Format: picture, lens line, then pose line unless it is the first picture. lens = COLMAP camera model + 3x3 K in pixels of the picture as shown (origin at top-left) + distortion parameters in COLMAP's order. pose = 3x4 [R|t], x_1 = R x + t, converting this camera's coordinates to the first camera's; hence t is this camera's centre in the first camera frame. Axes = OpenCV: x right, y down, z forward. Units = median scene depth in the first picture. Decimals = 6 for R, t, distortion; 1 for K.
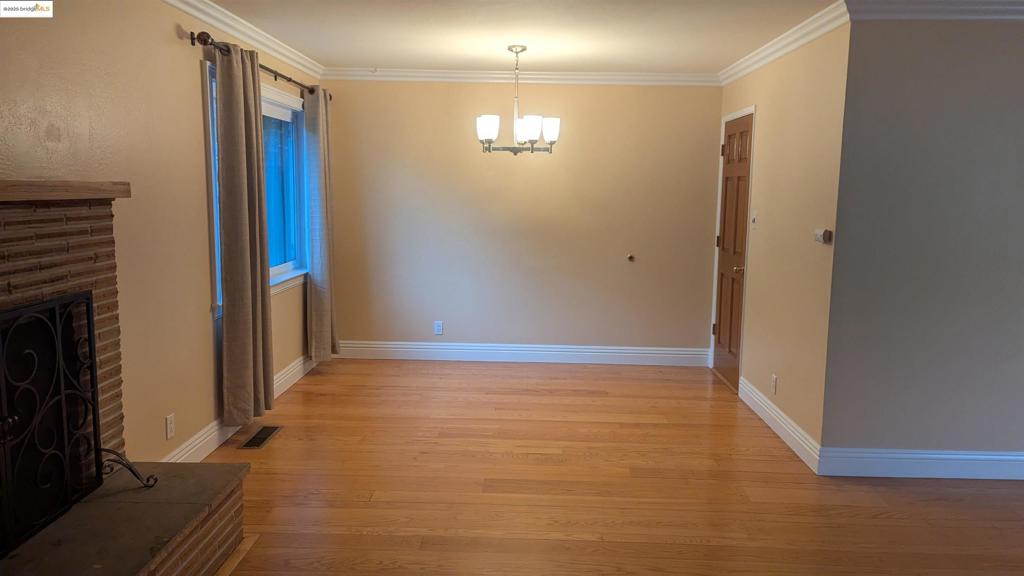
lens RADIAL K [[726.5, 0, 512.0], [0, 726.5, 288.0], [0, 0, 1]] dist [0.081827, -0.084801]
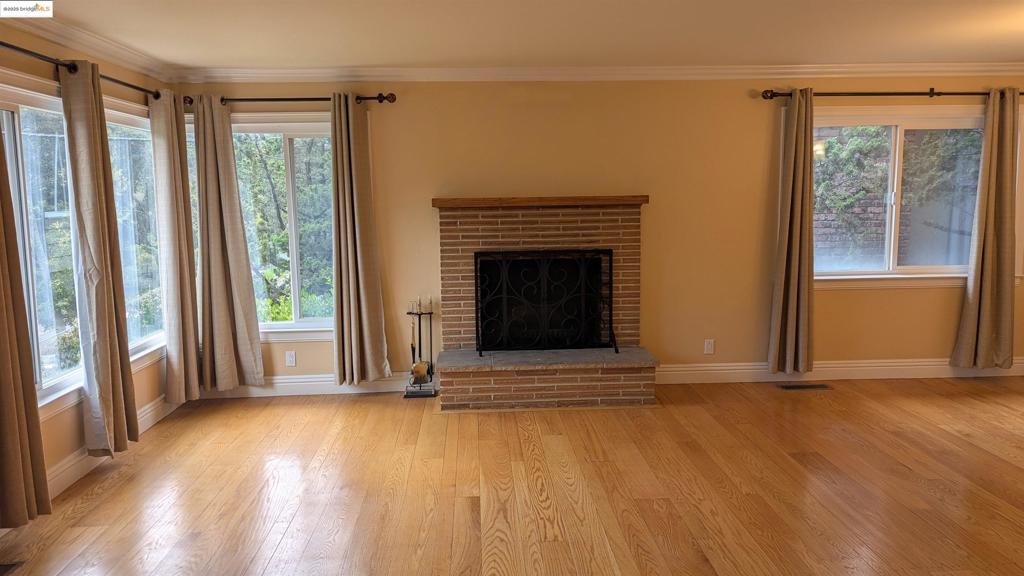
lens RADIAL K [[726.5, 0, 512.0], [0, 726.5, 288.0], [0, 0, 1]] dist [0.081827, -0.084801]
pose [[0.078665, 0.114532, -0.990300, 1.036589], [-0.122556, 0.986954, 0.104410, -0.049608], [0.989339, 0.113154, 0.091676, 0.412554]]
